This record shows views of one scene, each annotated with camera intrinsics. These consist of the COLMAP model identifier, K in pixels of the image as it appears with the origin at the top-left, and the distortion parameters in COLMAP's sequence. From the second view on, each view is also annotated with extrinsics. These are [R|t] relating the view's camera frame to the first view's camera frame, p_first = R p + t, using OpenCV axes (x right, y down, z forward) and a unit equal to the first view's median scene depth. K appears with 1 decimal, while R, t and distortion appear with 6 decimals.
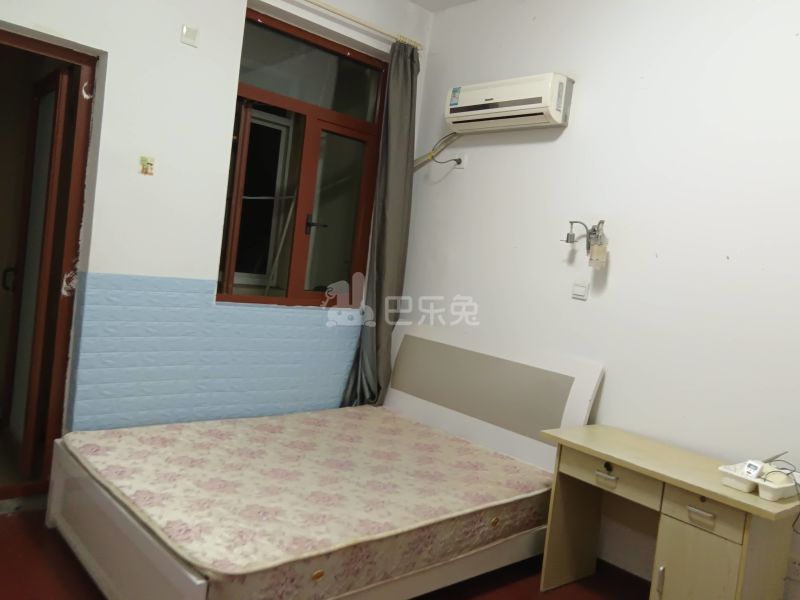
lens RADIAL K [[647.0, 0, 400.0], [0, 647.0, 300.0], [0, 0, 1]] dist [-0.004974, 0.000622]
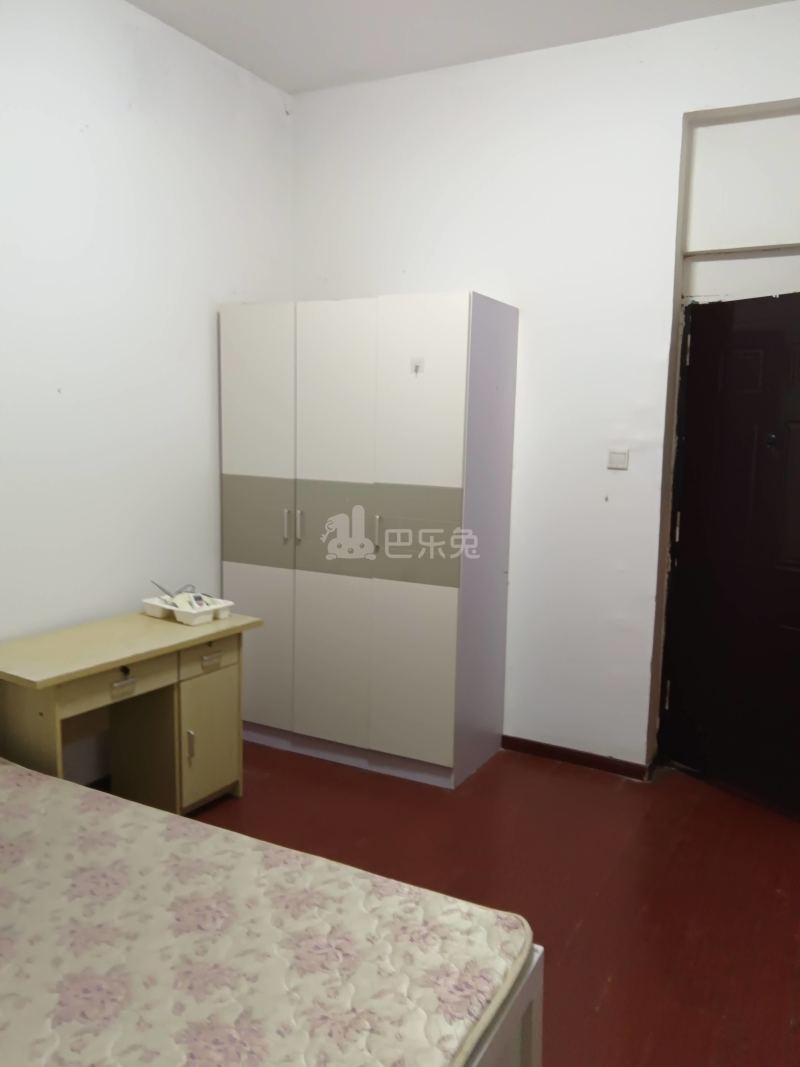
lens RADIAL K [[863.0, 0, 400.0], [0, 863.0, 533.5], [0, 0, 1]] dist [-0.004974, 0.000622]
pose [[-0.321342, -0.250112, 0.913336, -0.777523], [-0.001268, 0.964602, 0.263705, -0.204604], [-0.946962, 0.083581, -0.310284, 1.065826]]
